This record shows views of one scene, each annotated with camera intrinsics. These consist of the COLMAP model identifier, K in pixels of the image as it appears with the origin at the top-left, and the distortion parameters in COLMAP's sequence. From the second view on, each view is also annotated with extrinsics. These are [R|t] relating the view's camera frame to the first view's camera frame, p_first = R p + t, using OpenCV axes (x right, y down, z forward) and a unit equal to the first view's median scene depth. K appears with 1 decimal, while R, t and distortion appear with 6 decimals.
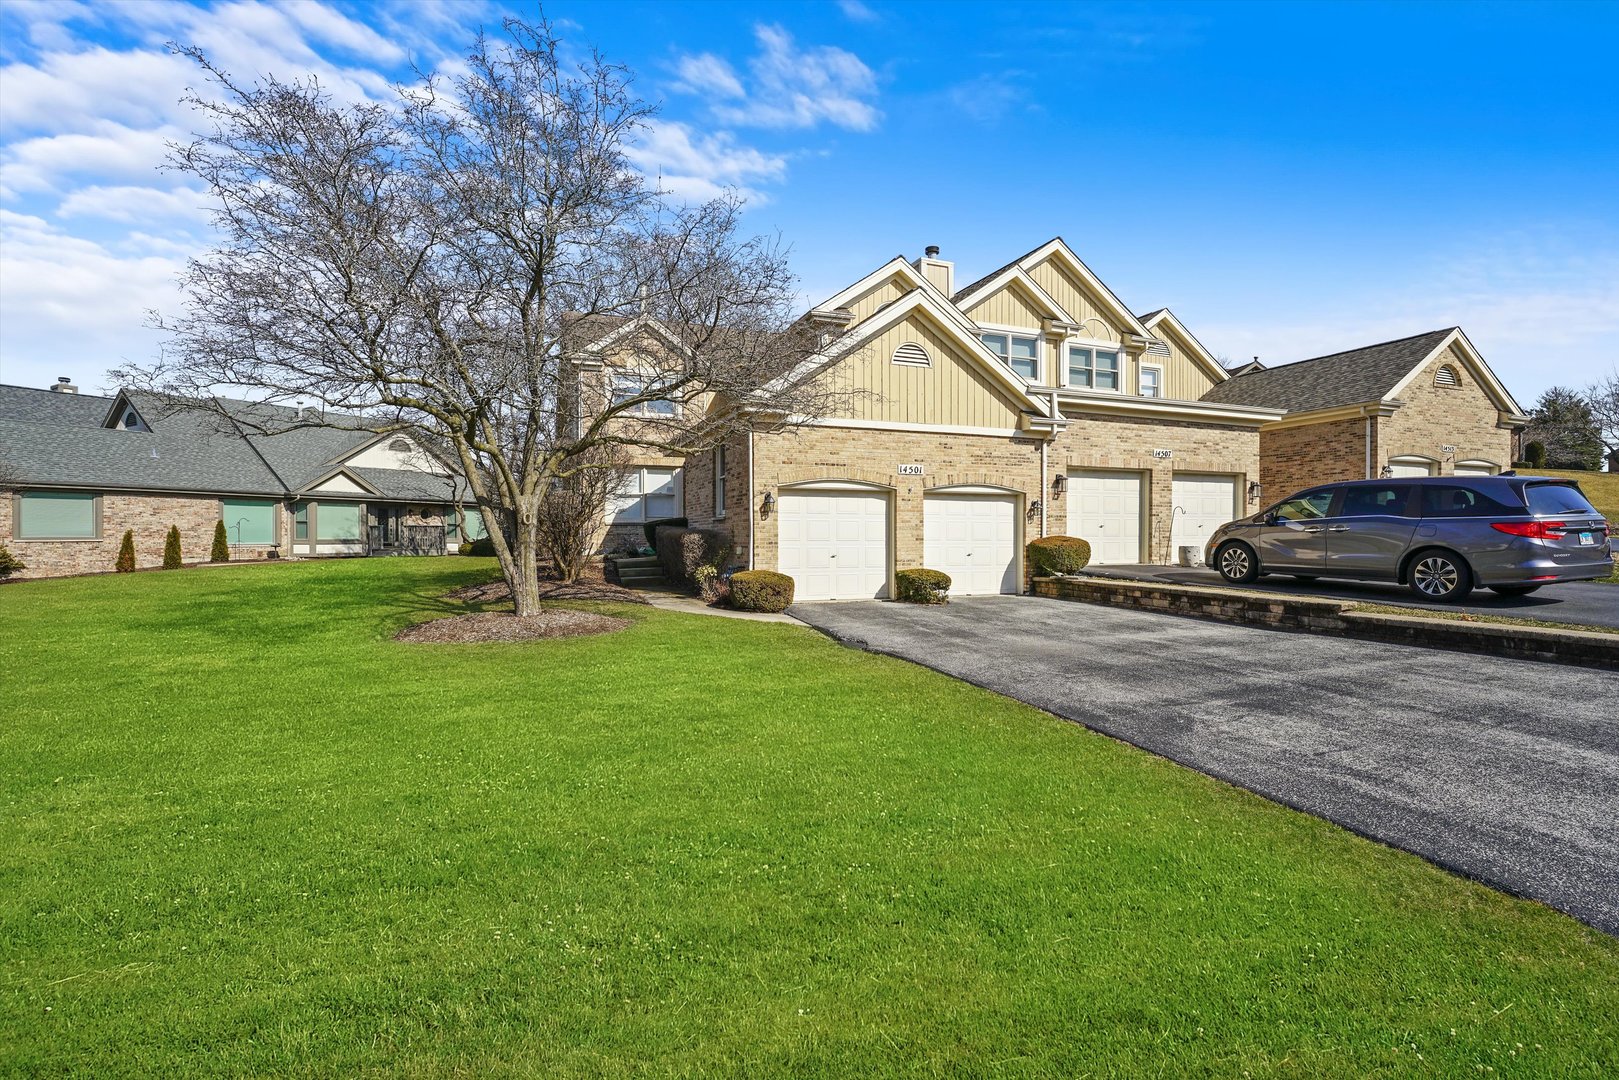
lens RADIAL K [[678.0, 0, 800.9], [0, 678.0, 529.4], [0, 0, 1]] dist [-0.004116, 0.000091]
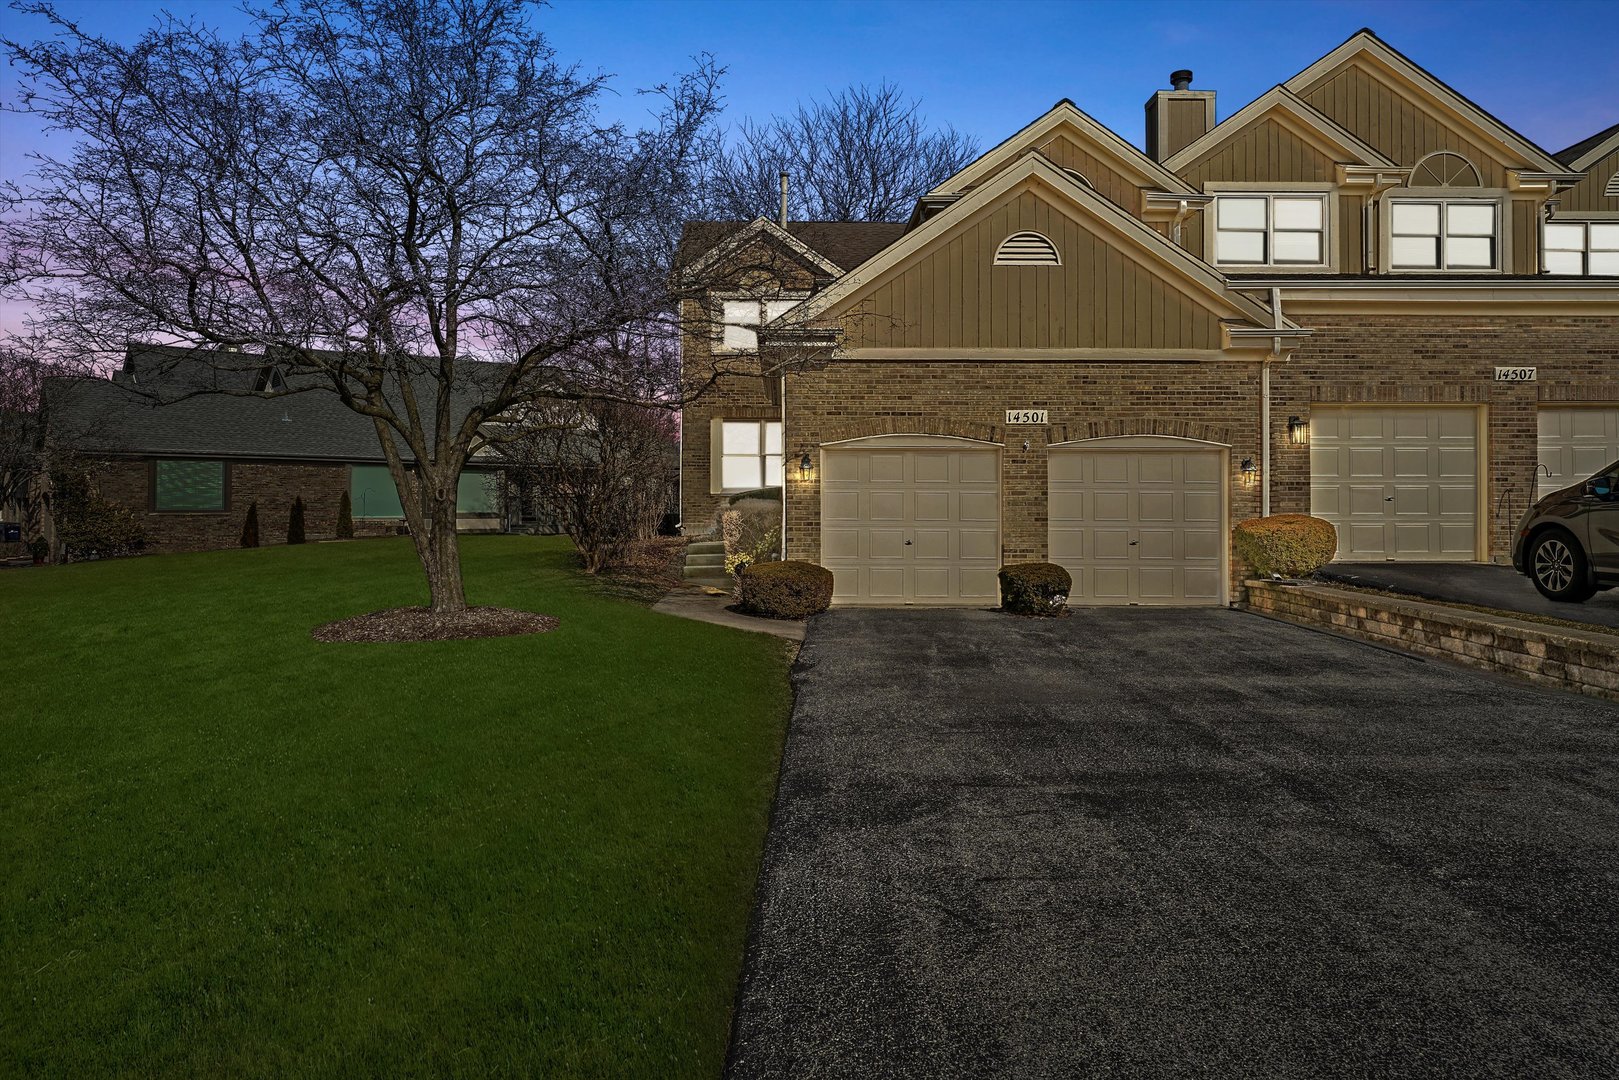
lens RADIAL K [[945.1, 0, 795.0], [0, 945.1, 488.5], [0, 0, 1]] dist [-0.003527, -0.001611]
pose [[0.945324, -0.004398, -0.326102, 0.238763], [0.000836, 0.999938, -0.011065, -0.005813], [0.326130, 0.010188, 0.945270, 0.029703]]
